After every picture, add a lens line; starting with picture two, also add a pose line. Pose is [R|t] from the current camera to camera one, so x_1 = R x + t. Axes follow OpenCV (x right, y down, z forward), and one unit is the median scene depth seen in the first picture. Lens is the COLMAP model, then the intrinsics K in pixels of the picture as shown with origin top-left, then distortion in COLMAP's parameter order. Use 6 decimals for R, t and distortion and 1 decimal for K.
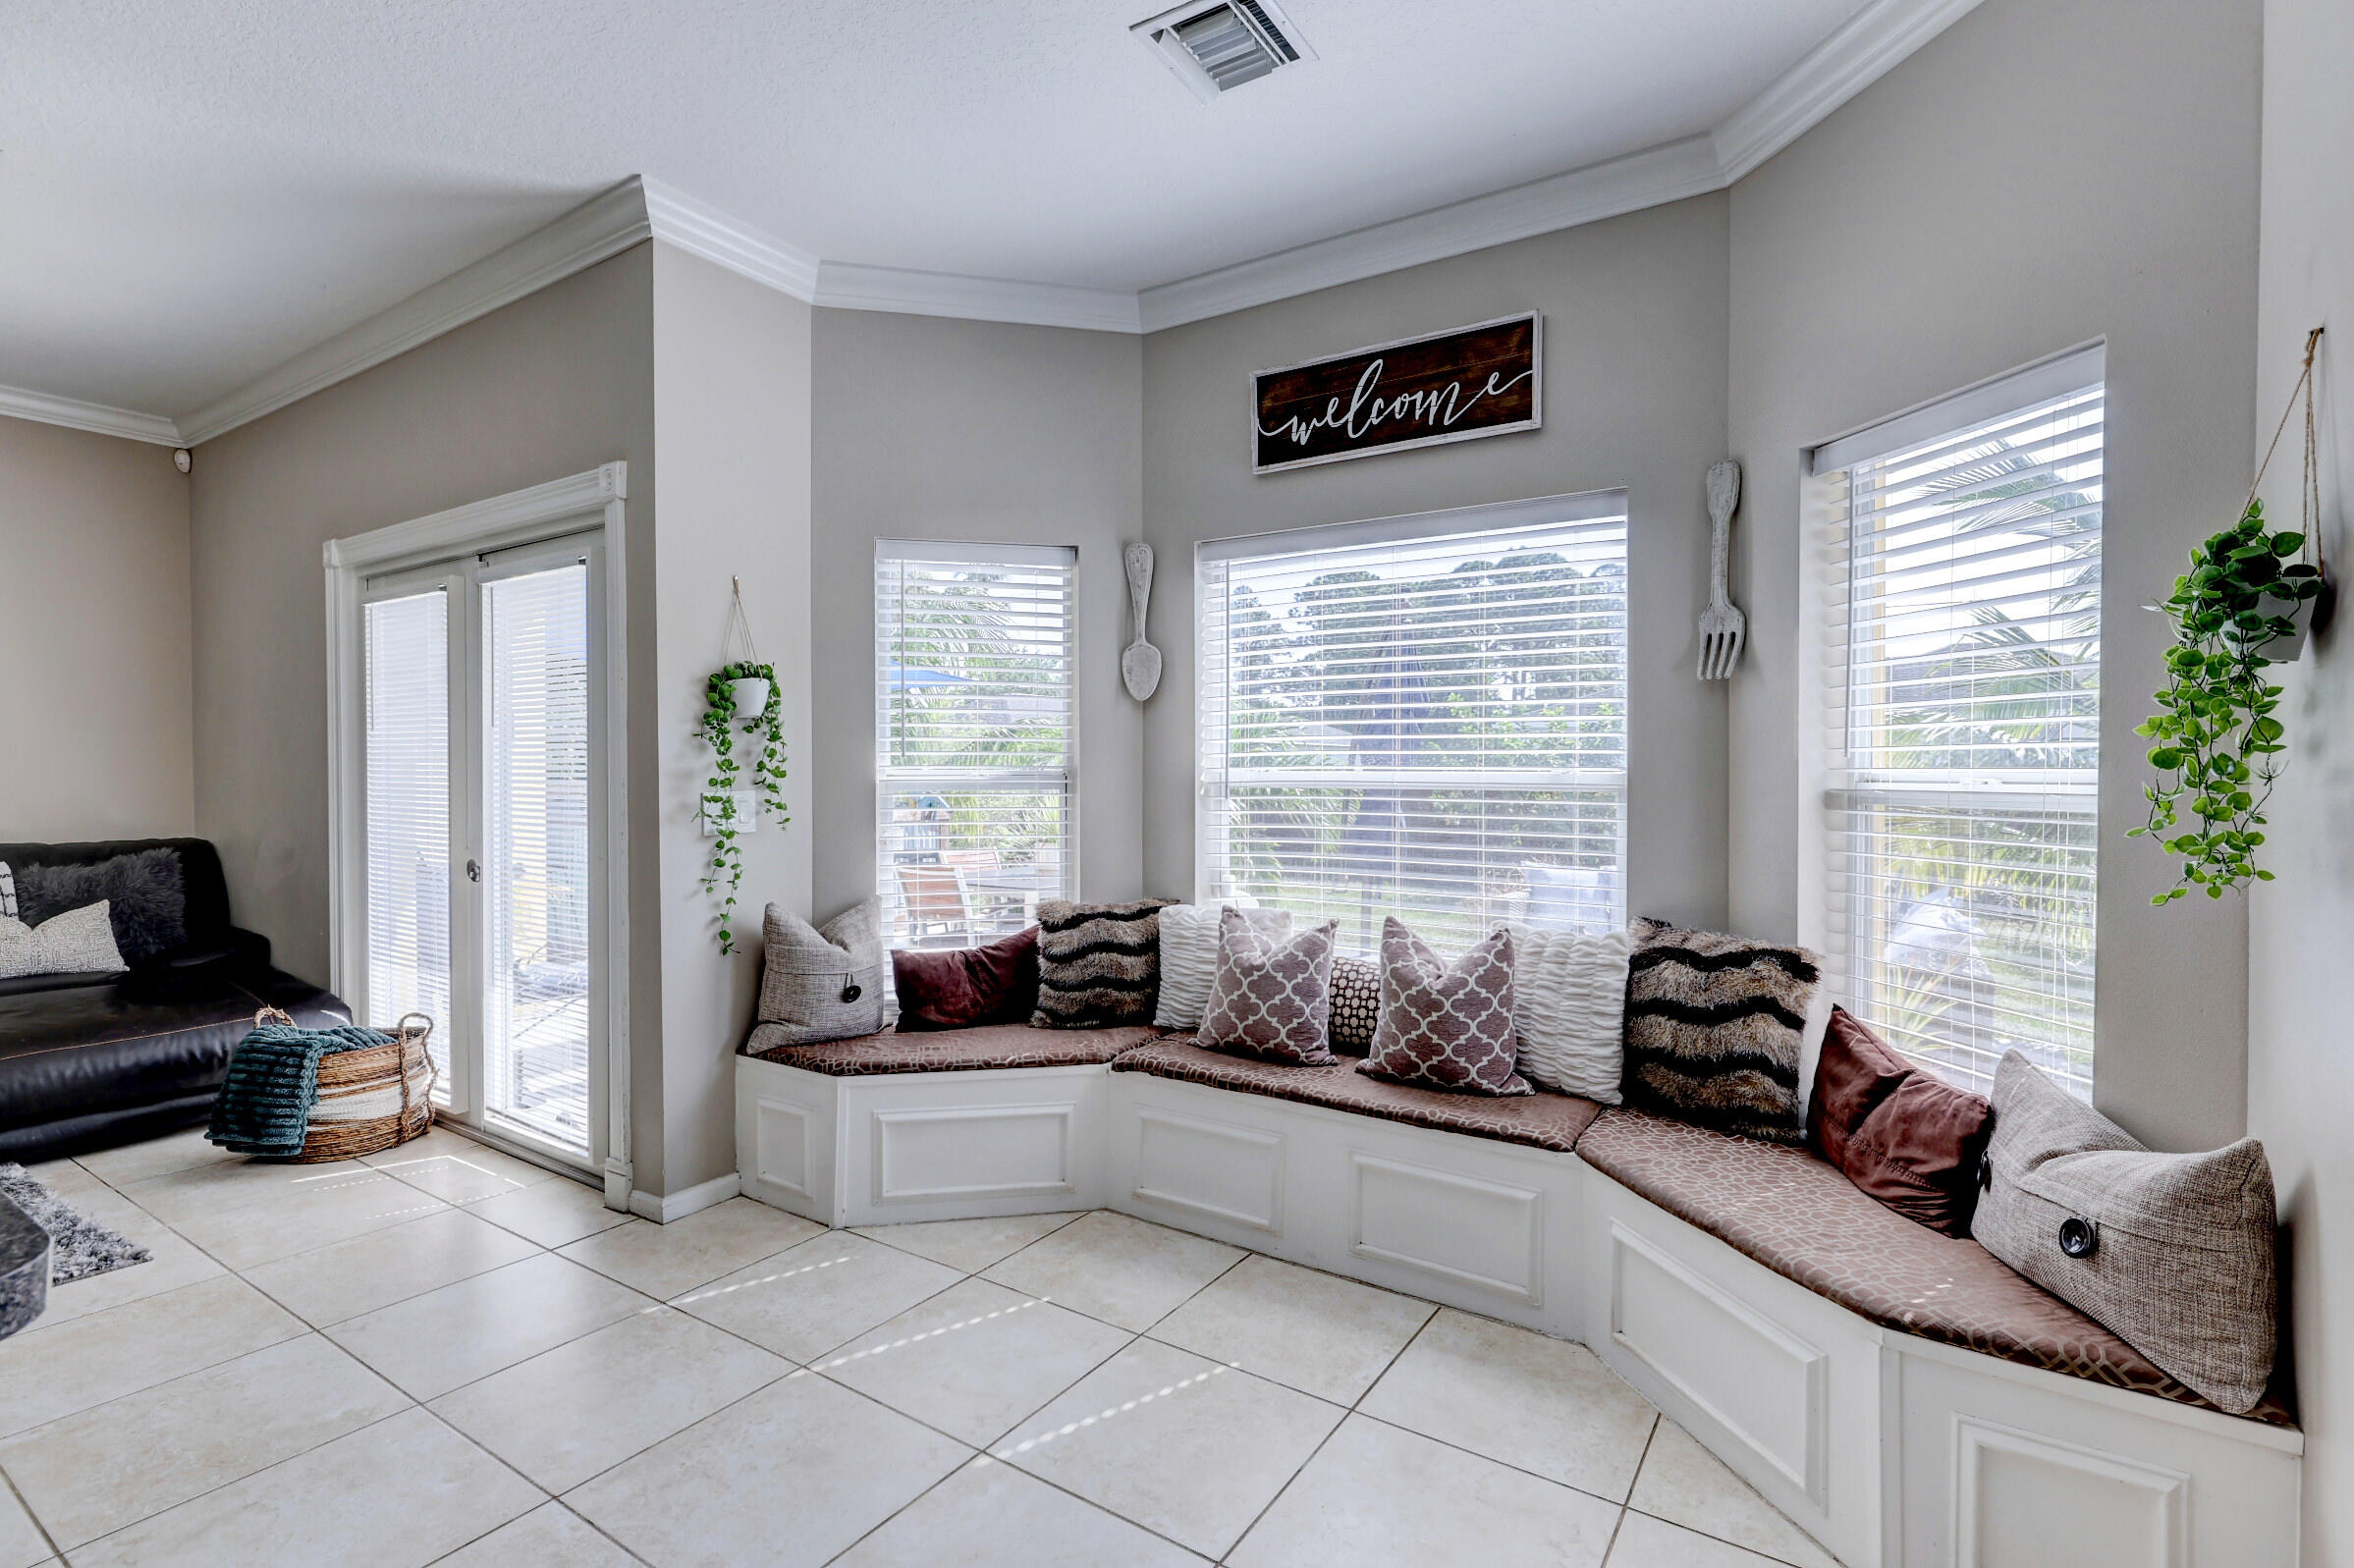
lens RADIAL K [[1096.7, 0, 1174.6], [0, 1096.7, 784.5], [0, 0, 1]] dist [-0.002837, 0.001743]
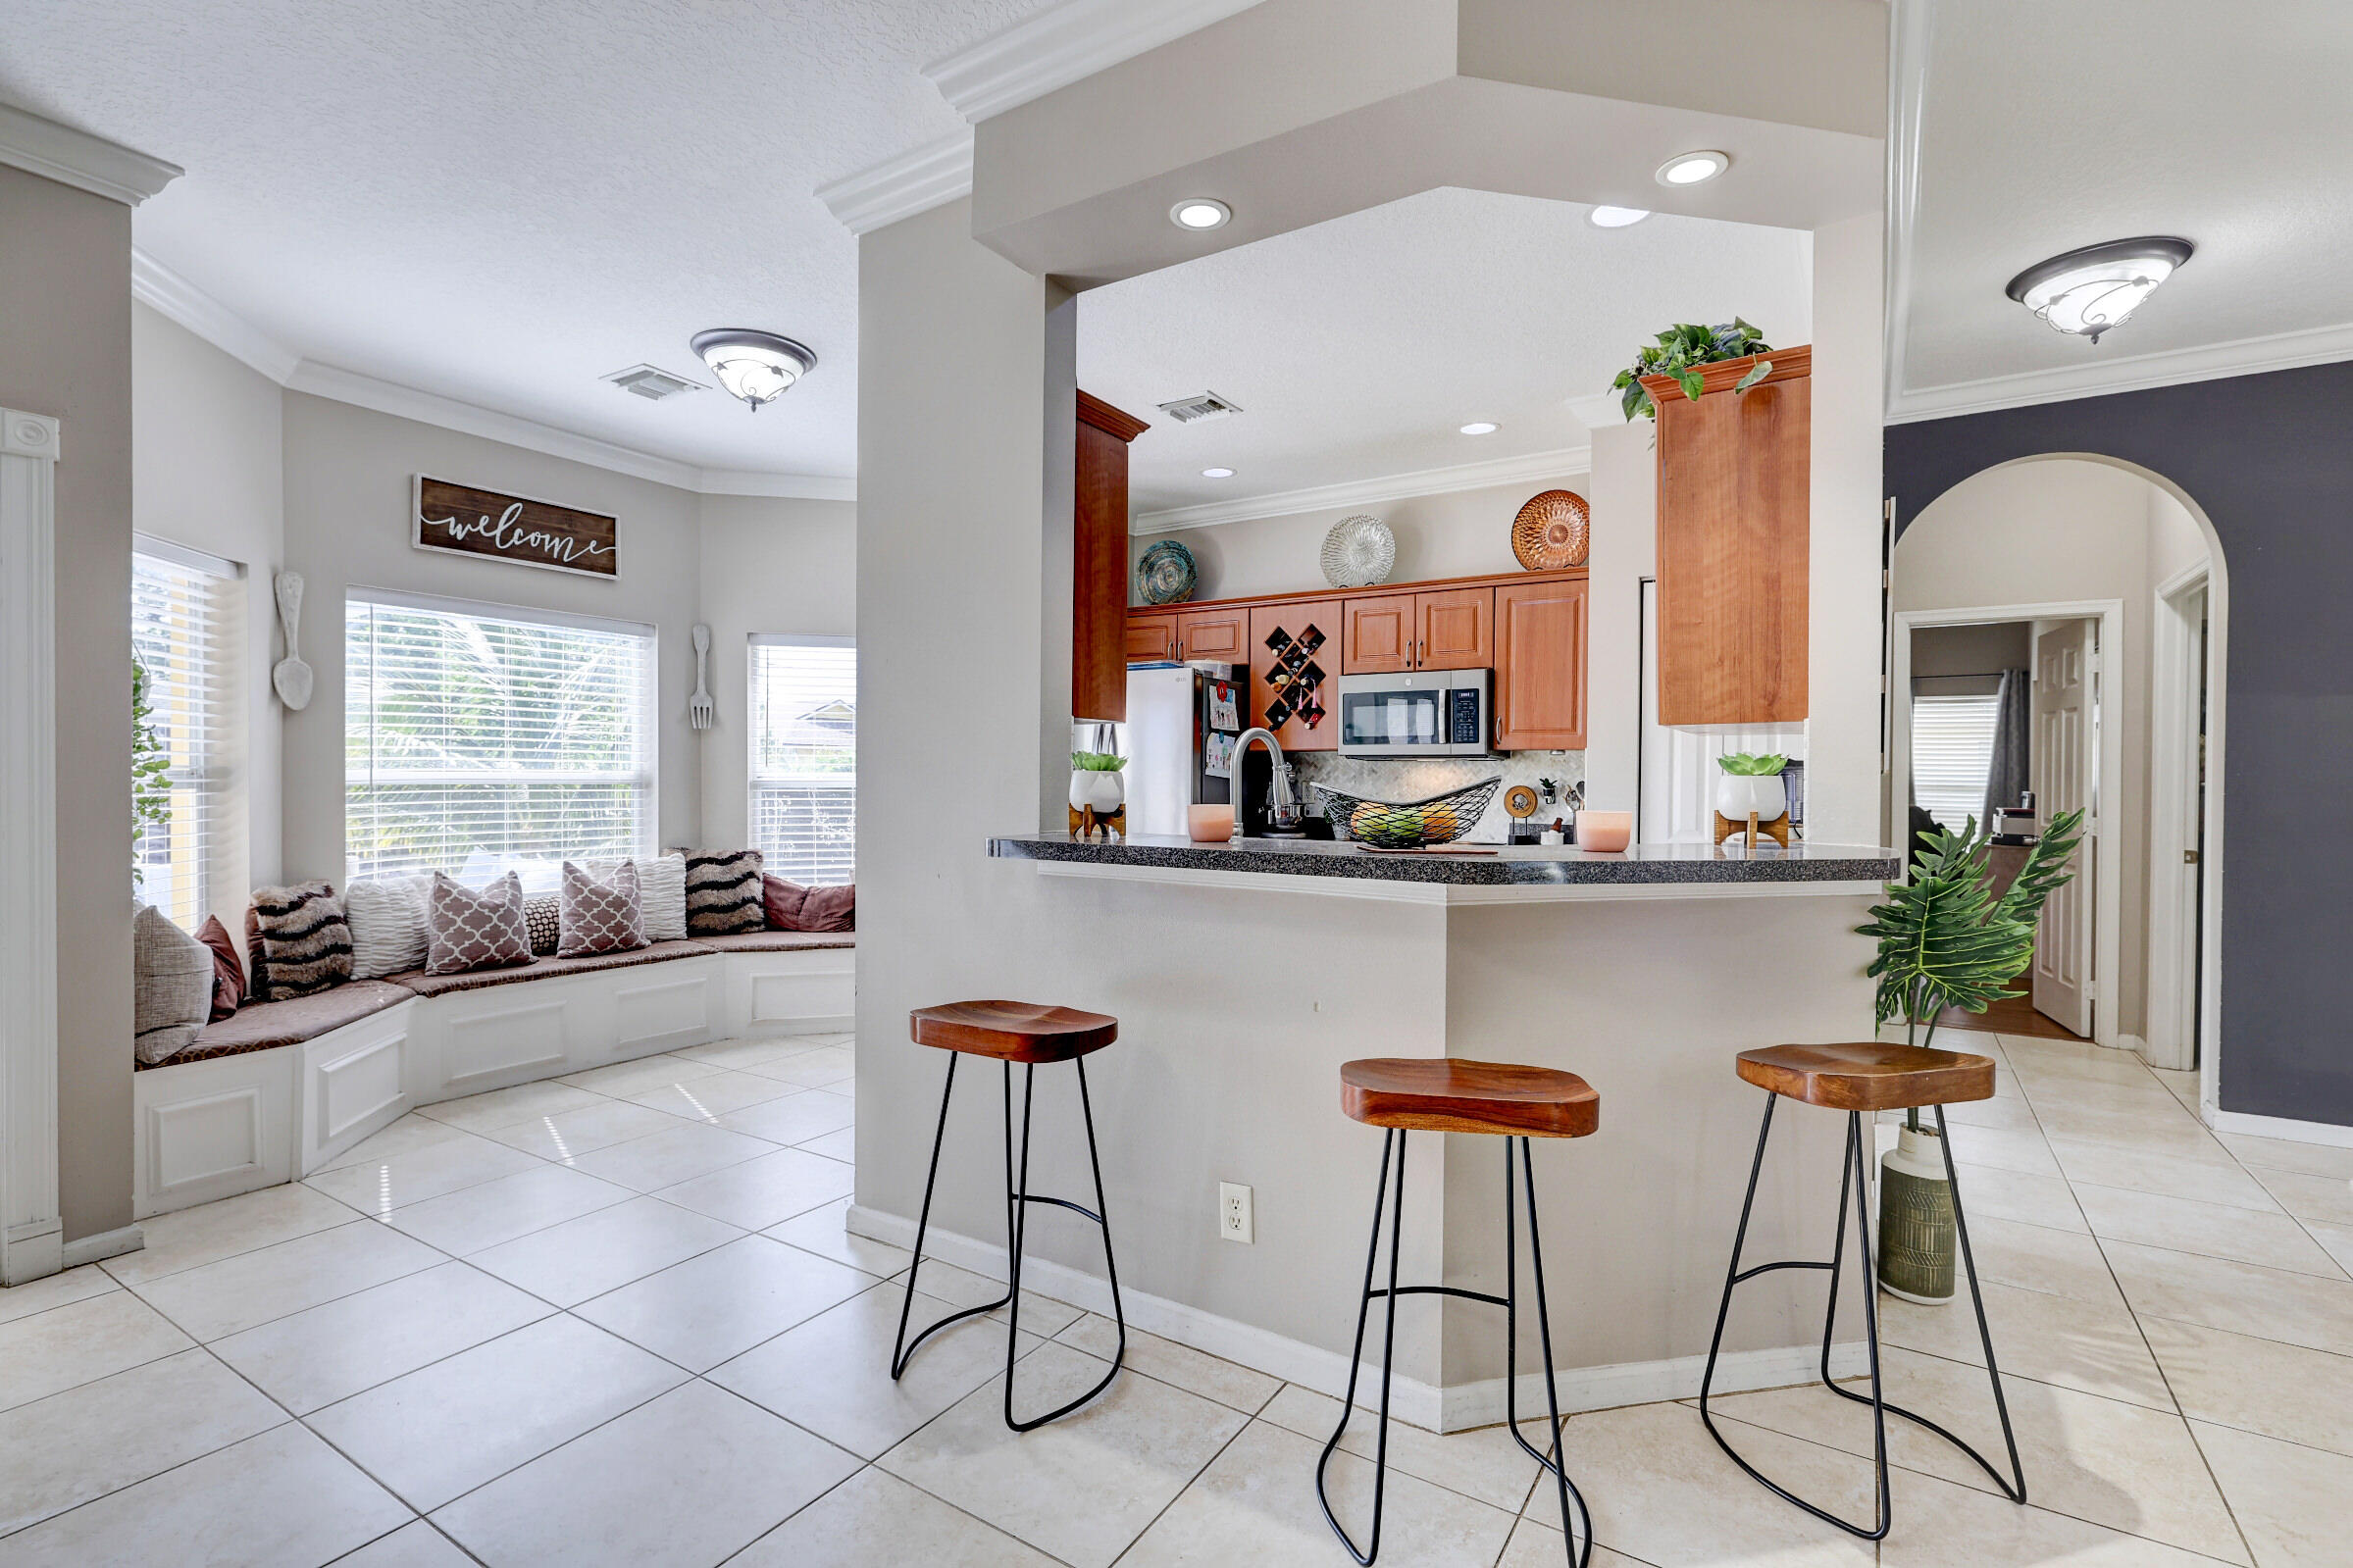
lens RADIAL K [[1096.2, 0, 1170.7], [0, 1096.2, 785.1], [0, 0, 1]] dist [-0.002837, 0.001743]
pose [[-0.014135, -0.010716, 0.999843, -1.439000], [0.008674, 0.999904, 0.010839, -0.003081], [-0.999862, 0.008826, -0.014040, 0.123112]]
